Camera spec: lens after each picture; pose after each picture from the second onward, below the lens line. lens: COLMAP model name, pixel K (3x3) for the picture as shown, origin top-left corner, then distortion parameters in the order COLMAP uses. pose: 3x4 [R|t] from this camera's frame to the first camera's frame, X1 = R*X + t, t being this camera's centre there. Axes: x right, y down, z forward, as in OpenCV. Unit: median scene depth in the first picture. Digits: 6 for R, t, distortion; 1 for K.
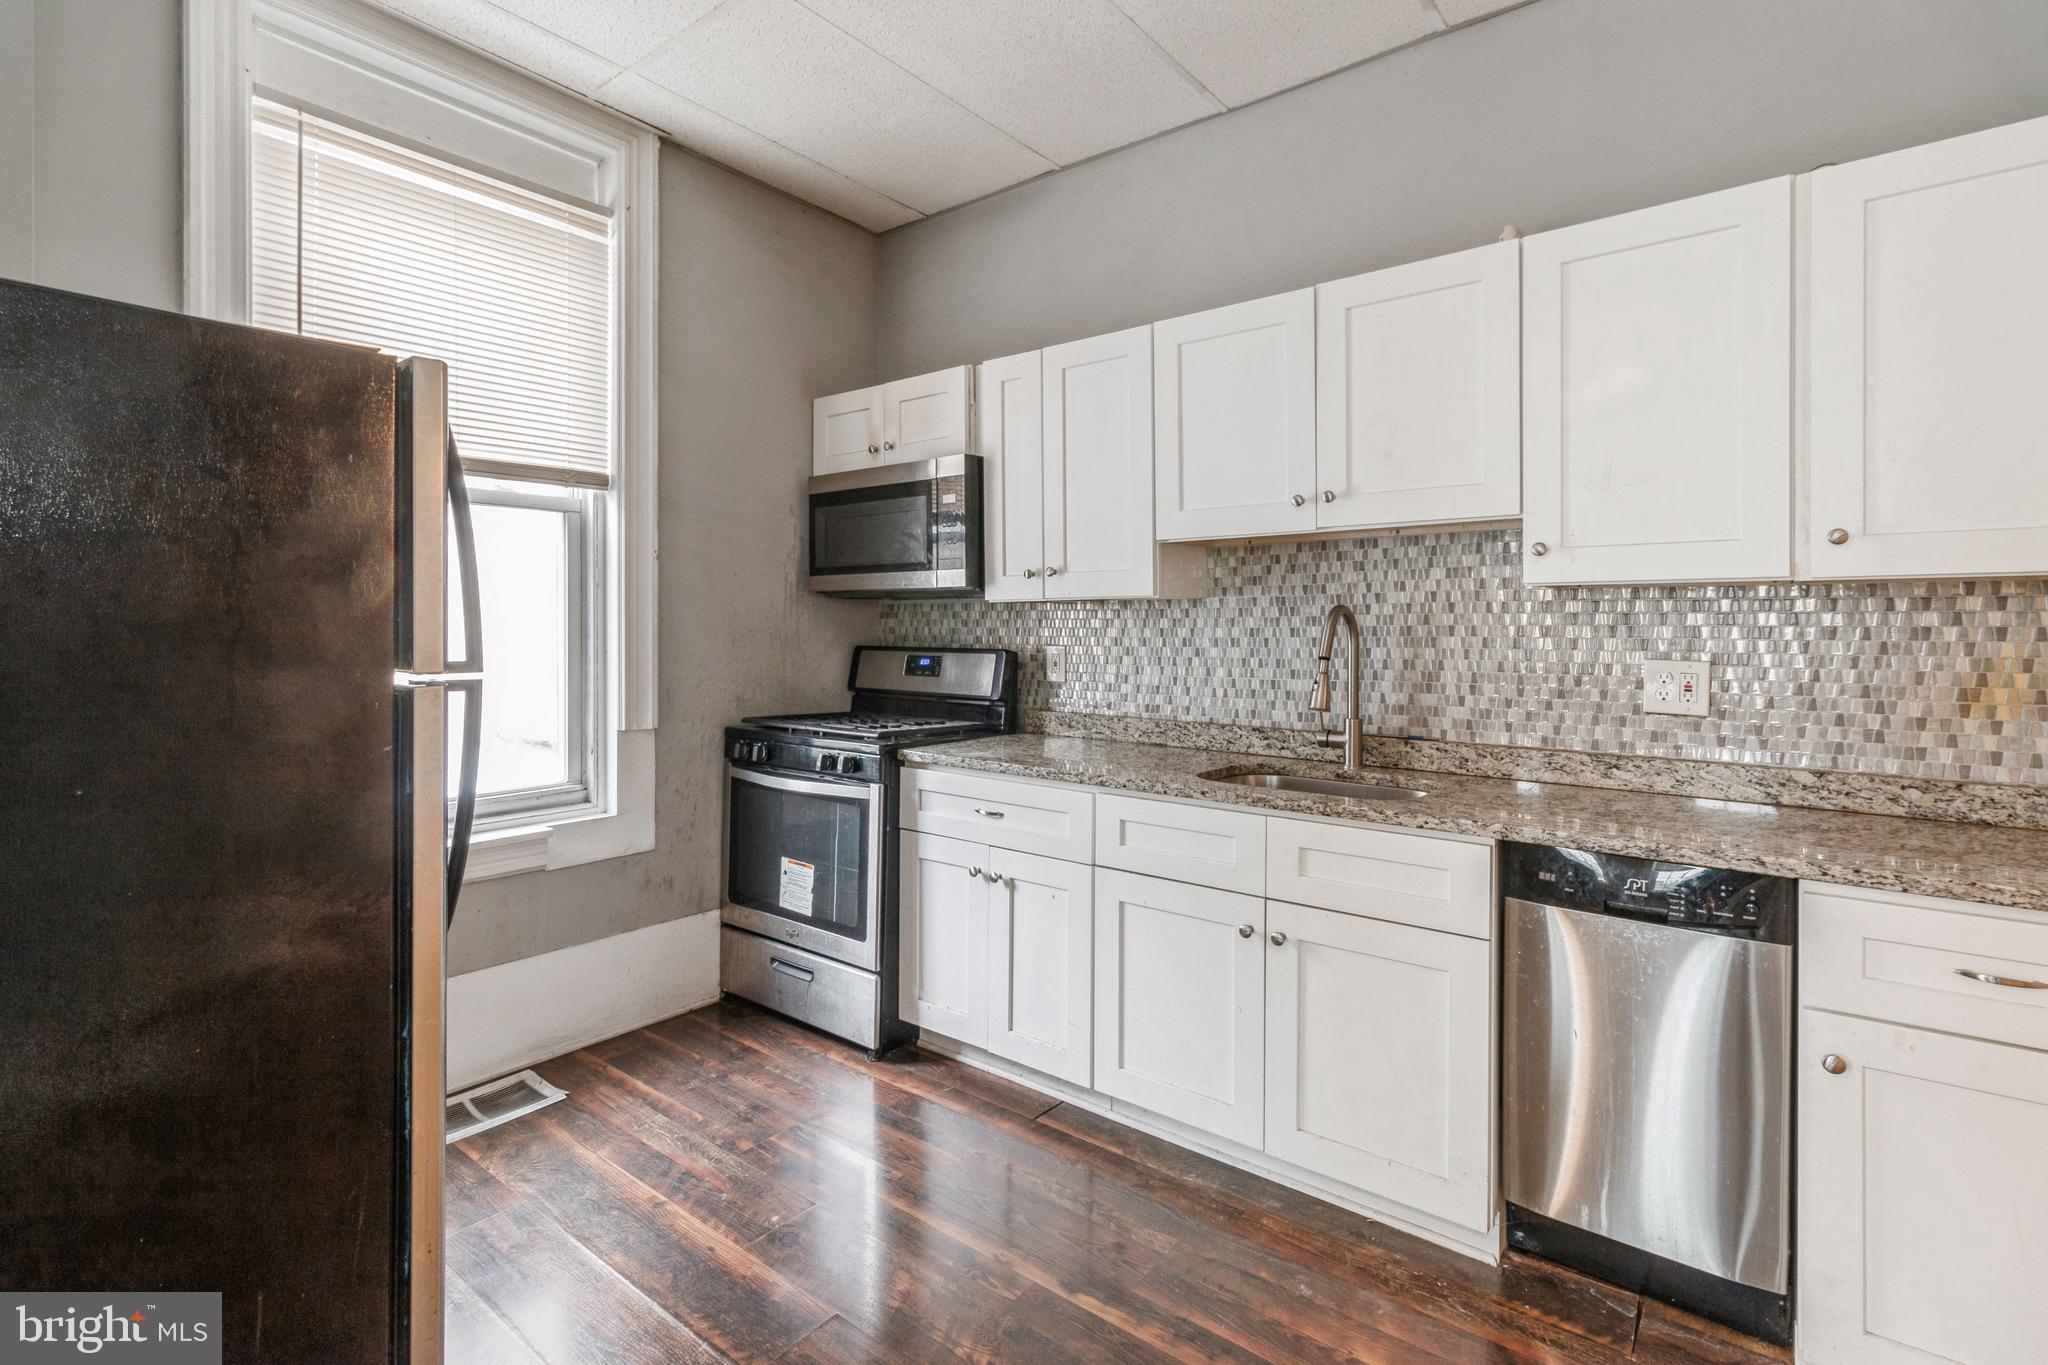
lens RADIAL K [[943.9, 0, 1053.8], [0, 943.9, 635.2], [0, 0, 1]] dist [0.002785, 0.000347]
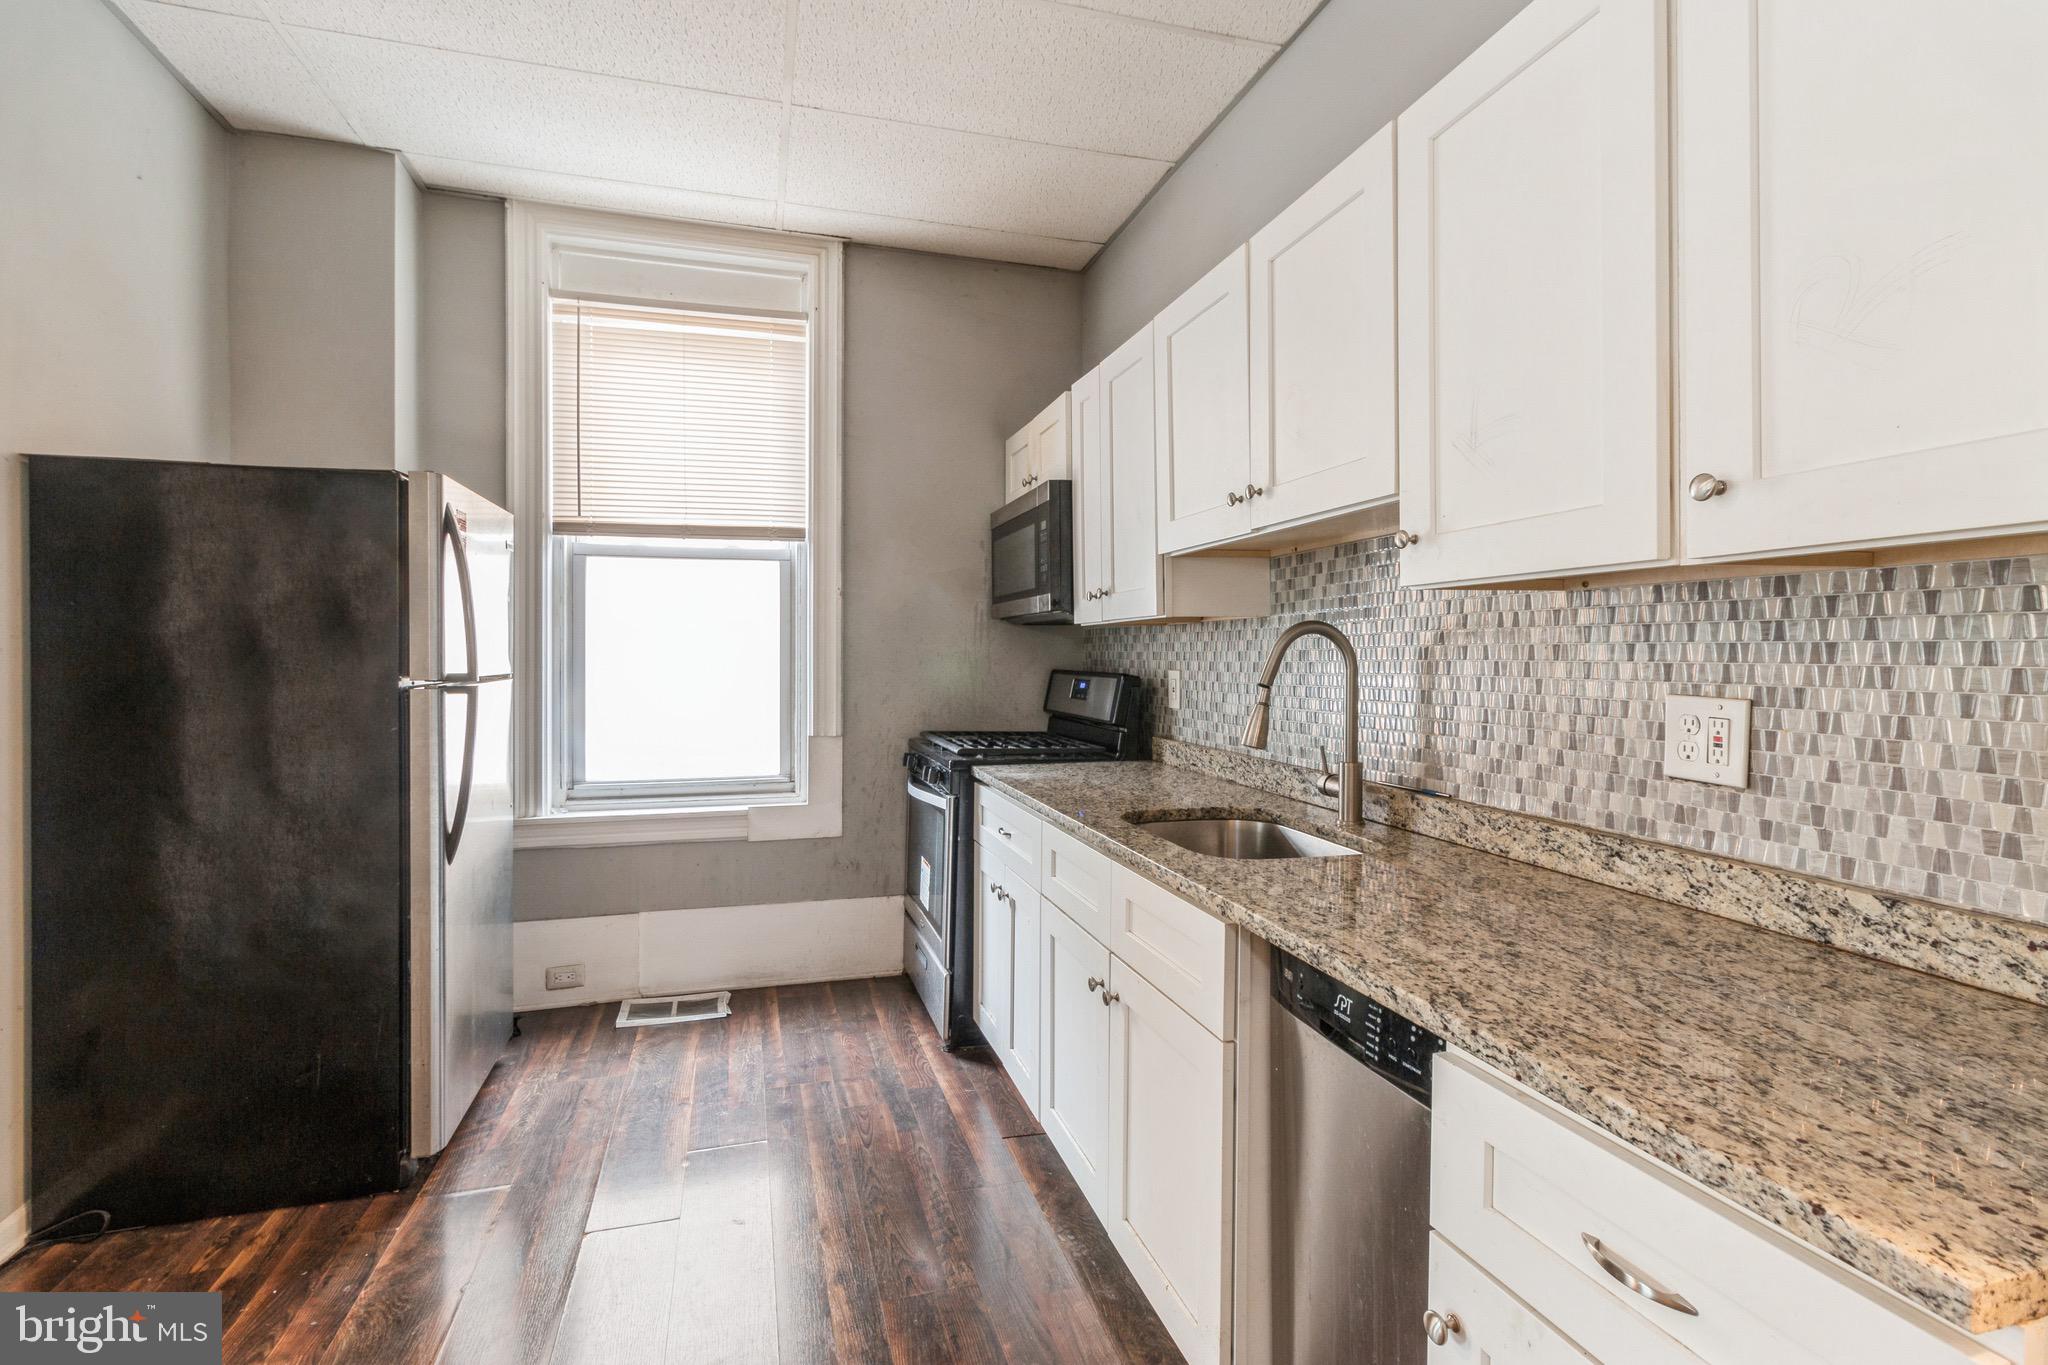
lens RADIAL K [[943.9, 0, 1027.6], [0, 943.9, 664.9], [0, 0, 1]] dist [0.002785, 0.000347]
pose [[0.815587, 0.005190, -0.578611, 0.593349], [-0.004133, 0.999987, 0.003144, 0.004491], [0.578619, -0.000172, 0.815598, 0.198215]]
